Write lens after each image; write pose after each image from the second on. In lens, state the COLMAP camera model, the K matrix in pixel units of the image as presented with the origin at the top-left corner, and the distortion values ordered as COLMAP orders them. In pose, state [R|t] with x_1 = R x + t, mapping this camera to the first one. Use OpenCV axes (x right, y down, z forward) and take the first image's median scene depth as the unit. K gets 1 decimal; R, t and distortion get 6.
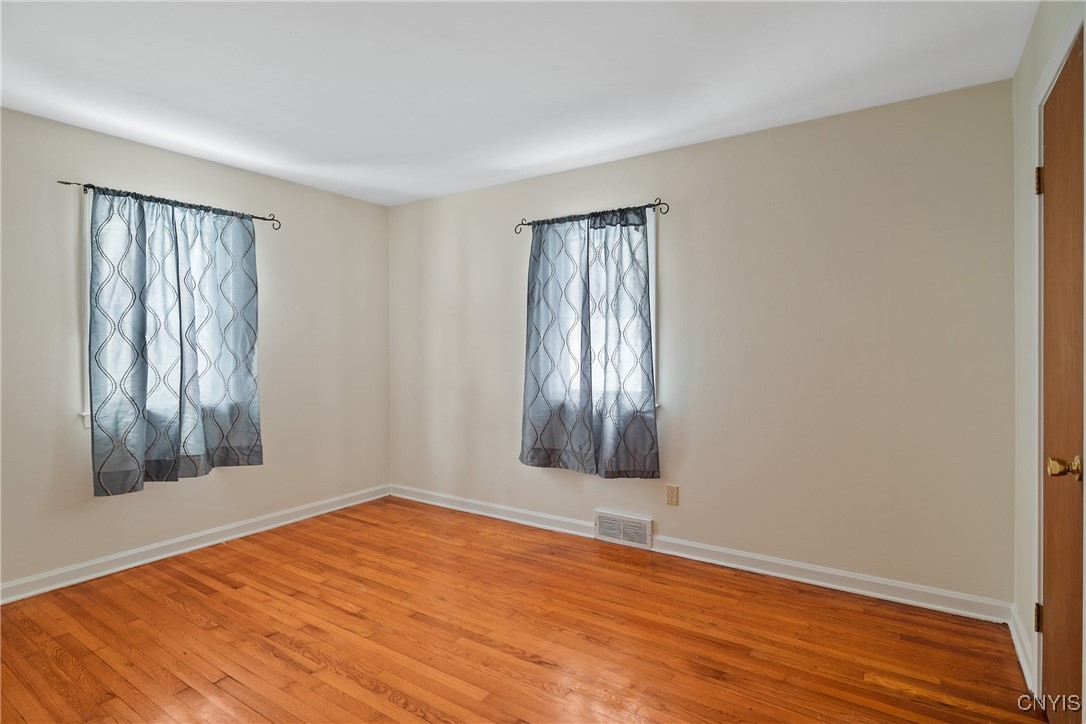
lens RADIAL K [[547.4, 0, 564.3], [0, 547.4, 351.3], [0, 0, 1]] dist [-0.016193, 0.002462]
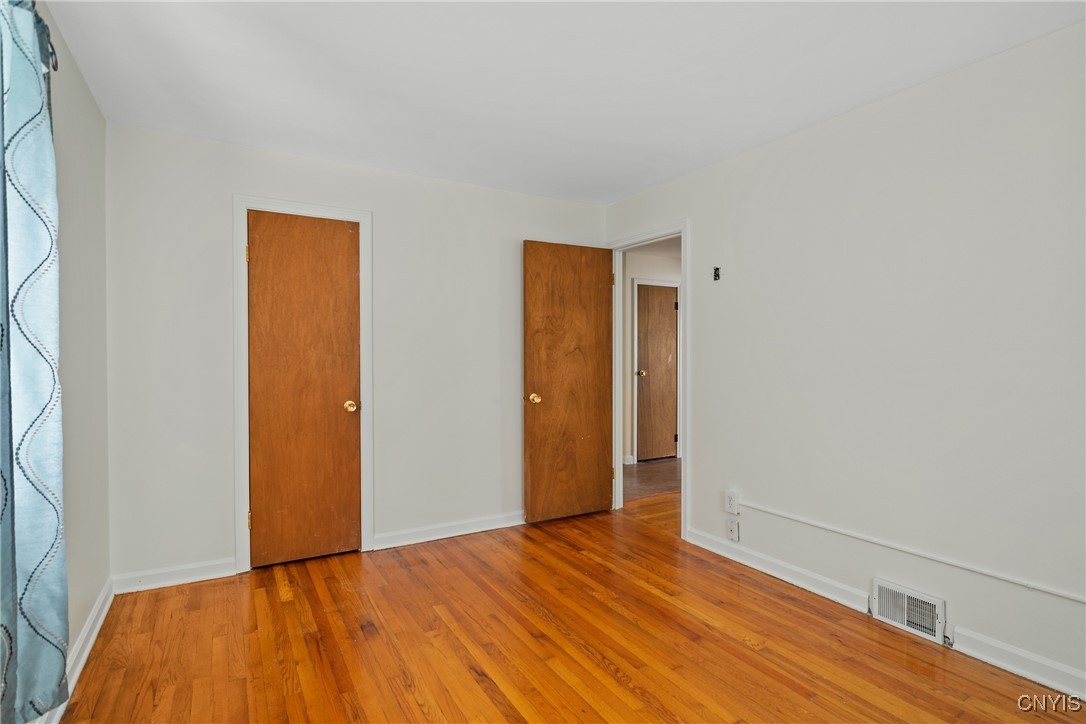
lens RADIAL K [[547.4, 0, 561.4], [0, 547.4, 357.6], [0, 0, 1]] dist [-0.016193, 0.002462]
pose [[-0.899797, -0.000615, 0.436308, -0.404828], [0.002317, 0.999978, 0.006186, -0.000525], [-0.436303, 0.006577, -0.899776, 1.227115]]
